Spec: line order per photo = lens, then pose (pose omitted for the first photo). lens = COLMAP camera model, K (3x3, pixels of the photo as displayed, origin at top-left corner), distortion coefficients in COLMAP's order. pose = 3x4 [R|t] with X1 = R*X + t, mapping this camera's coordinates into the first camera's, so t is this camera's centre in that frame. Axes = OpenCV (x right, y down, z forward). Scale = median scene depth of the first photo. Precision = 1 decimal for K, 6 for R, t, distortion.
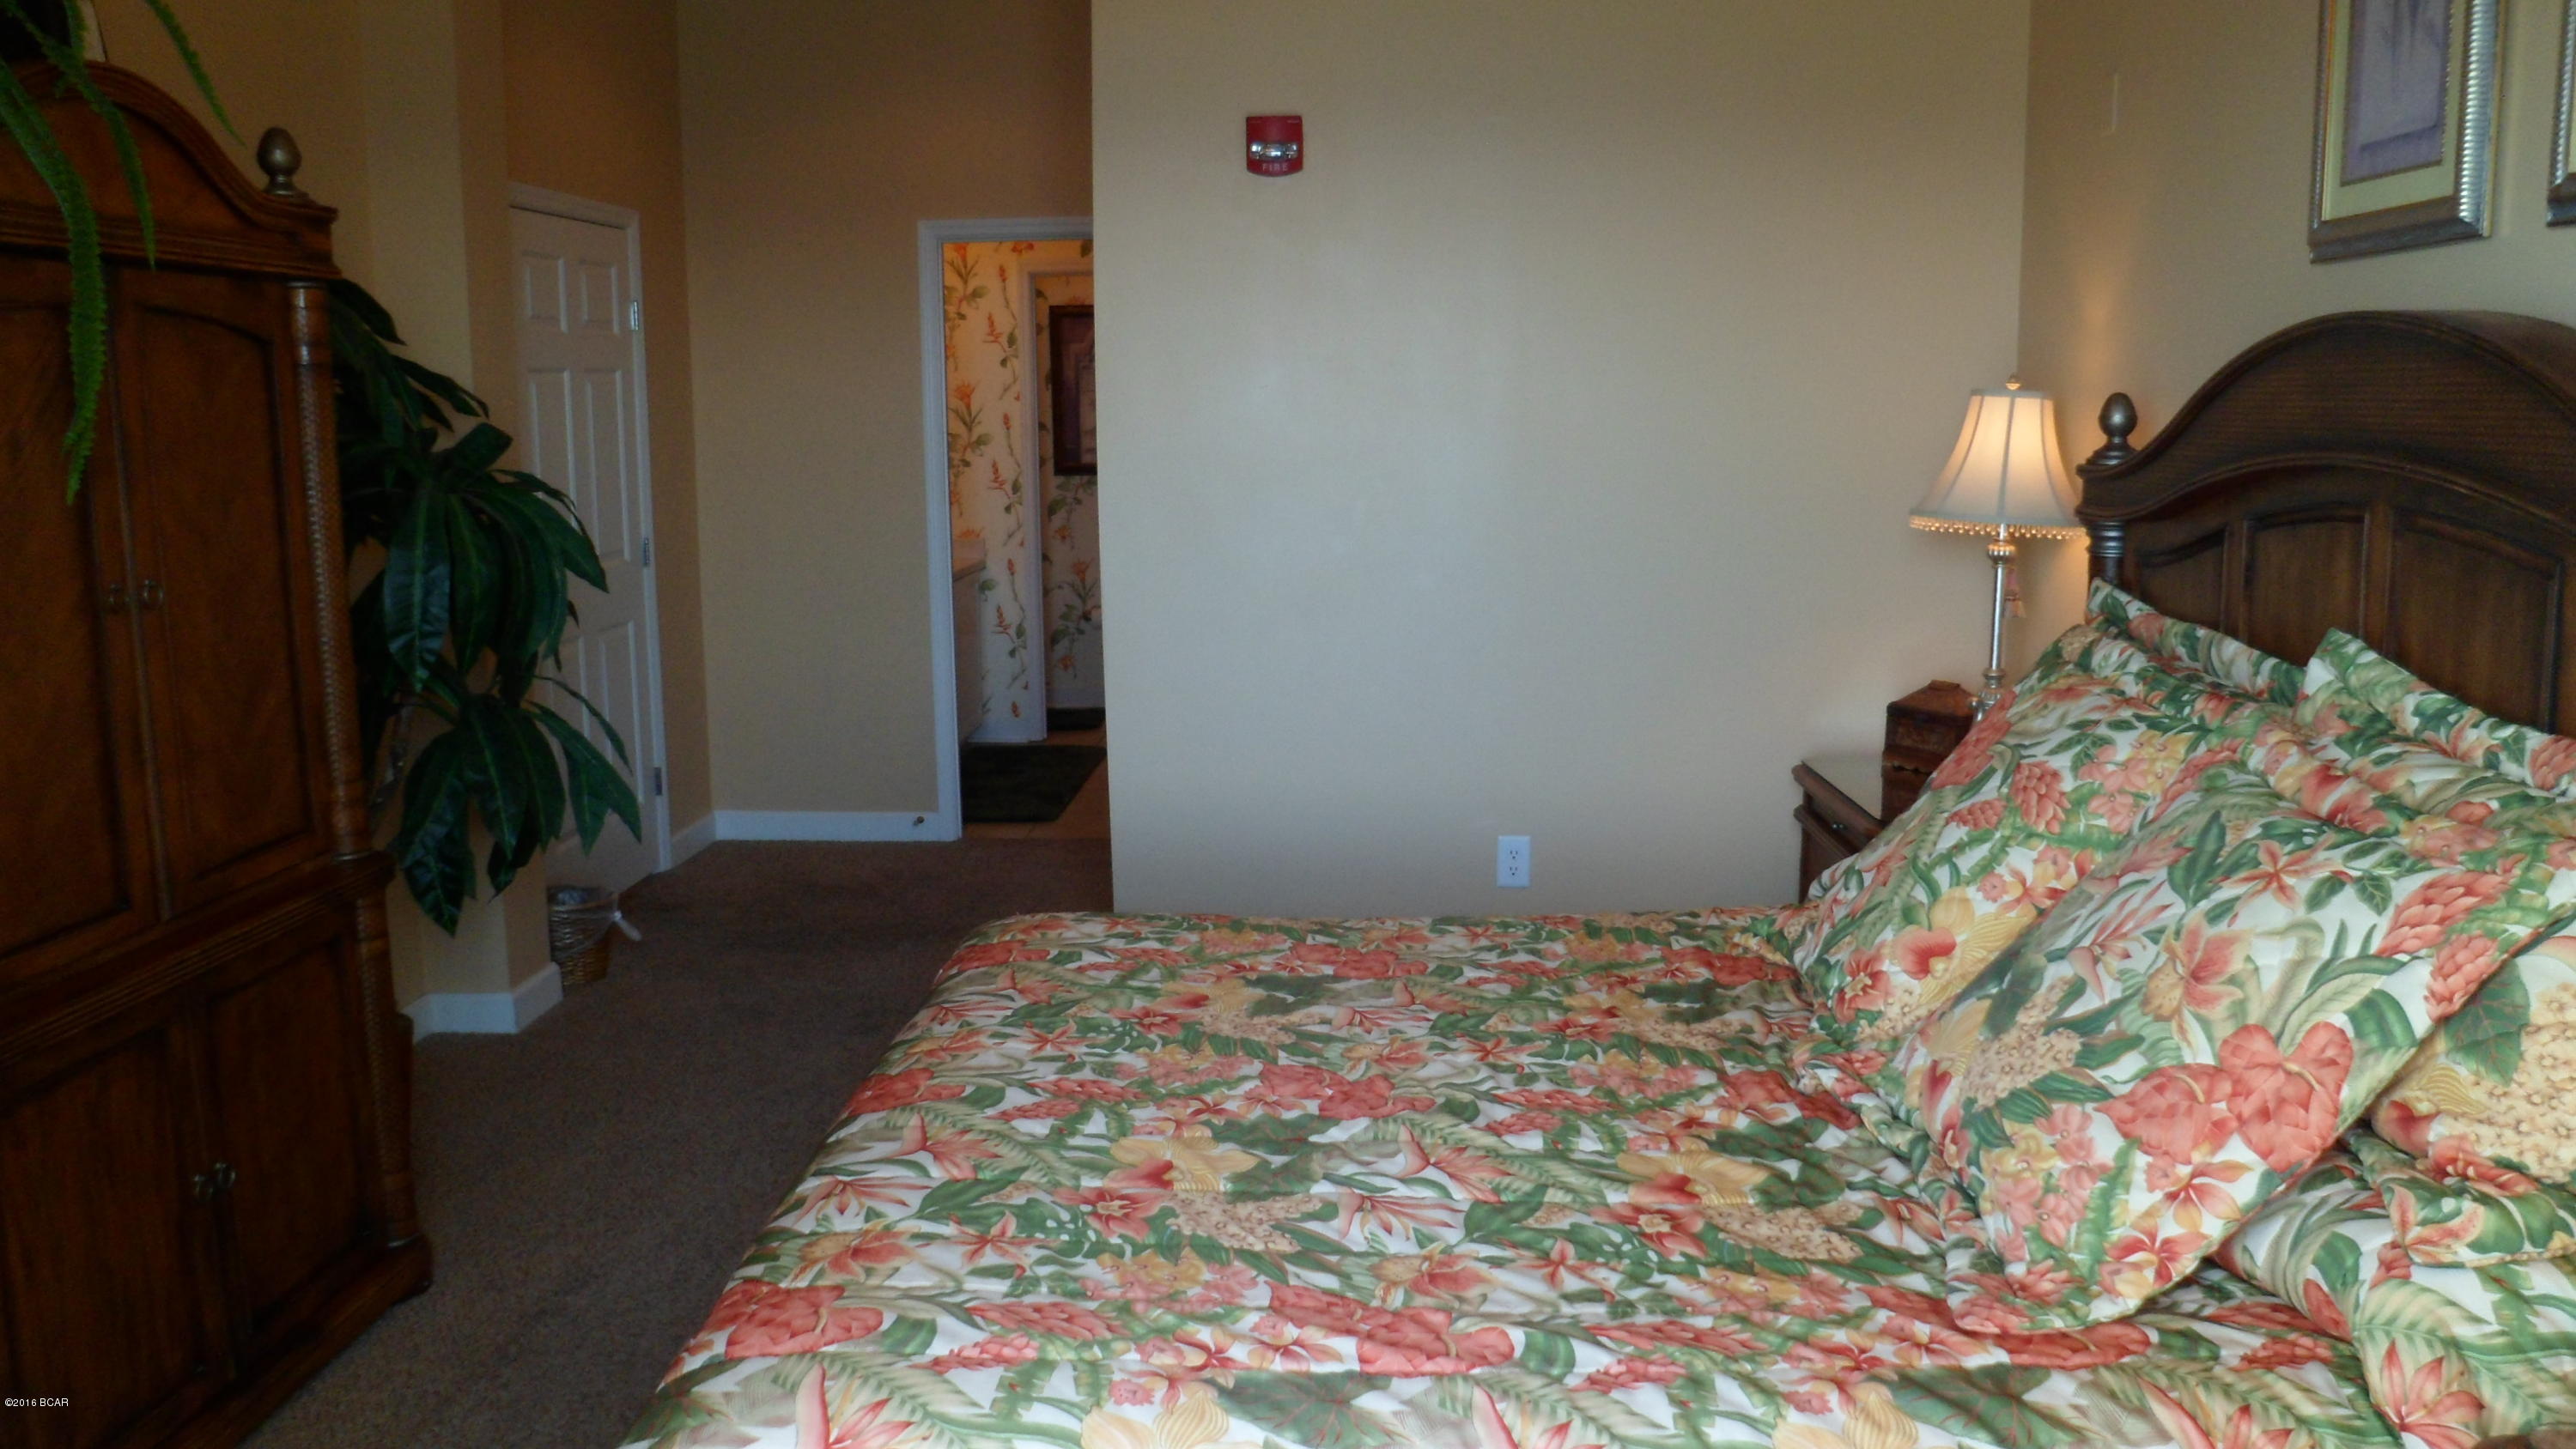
lens RADIAL K [[2017.2, 0, 1289.6], [0, 2017.2, 726.0], [0, 0, 1]] dist [-0.086779, 0.060184]
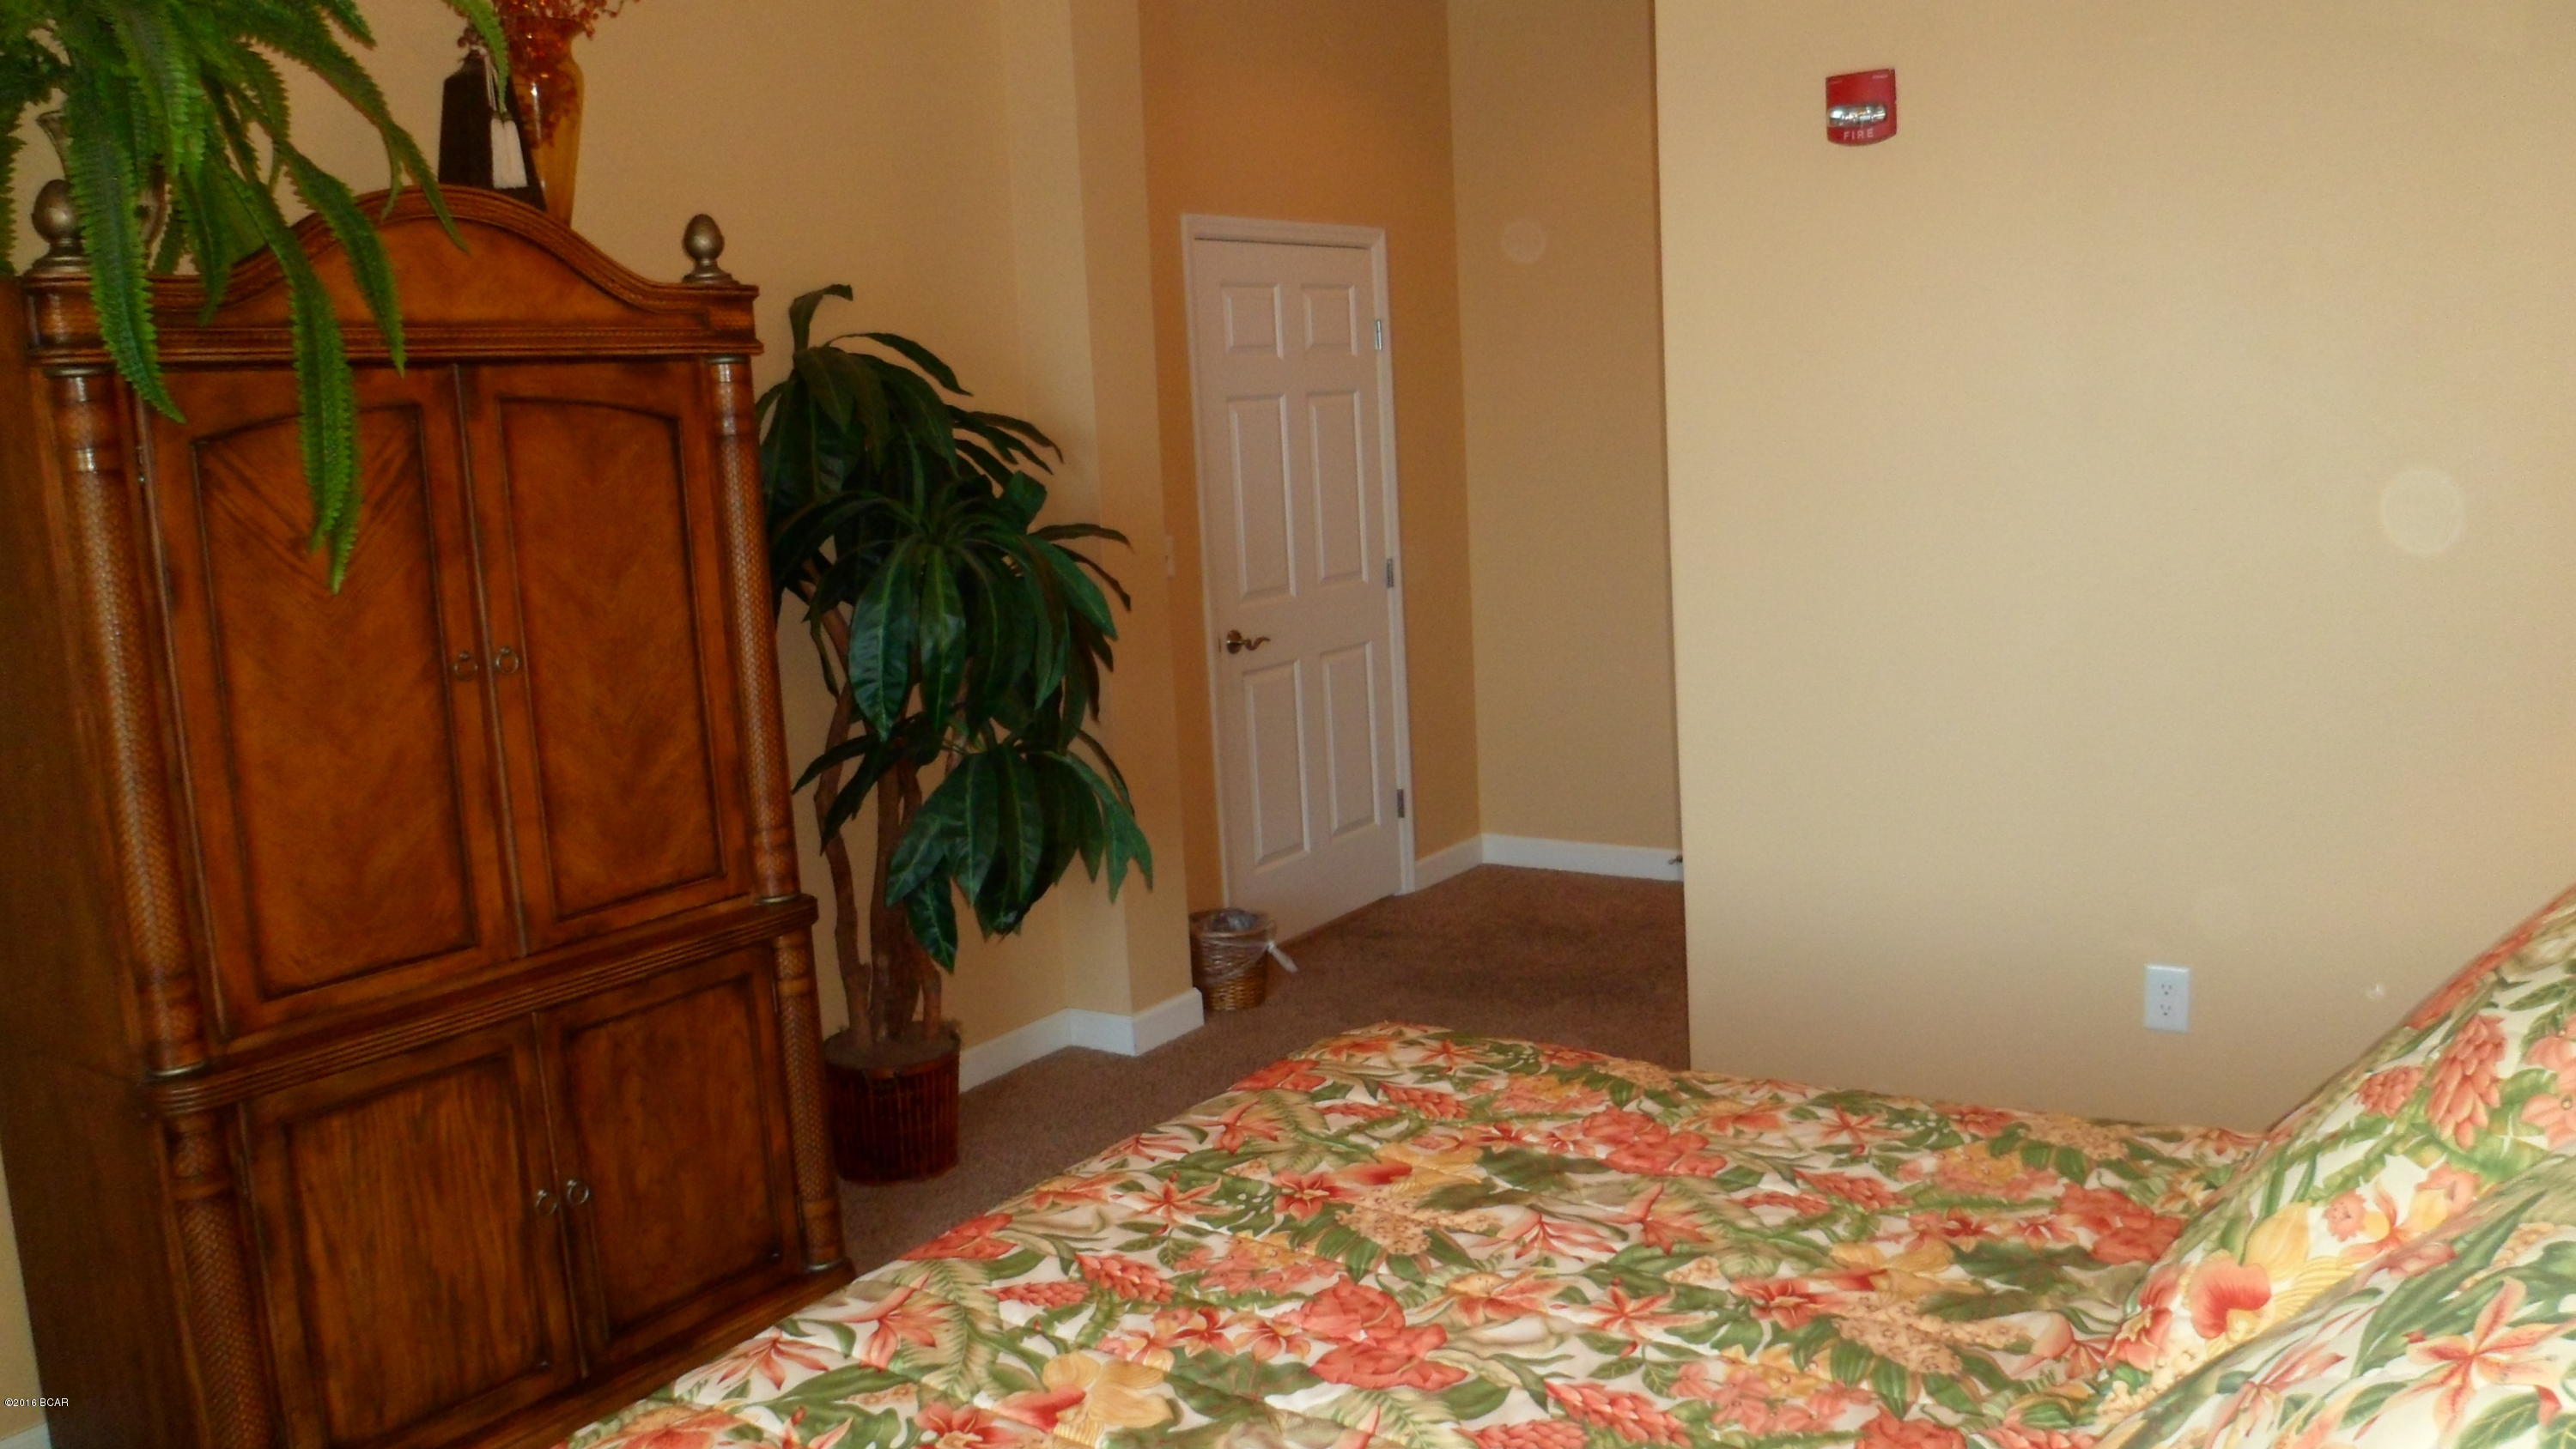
lens RADIAL K [[2017.2, 0, 1285.7], [0, 2017.2, 717.2], [0, 0, 1]] dist [-0.086779, 0.060184]
pose [[0.847224, 0.041477, -0.529613, 0.368271], [-0.037654, 0.999128, 0.018012, -0.069967], [0.529899, 0.004682, 0.848048, 0.280299]]
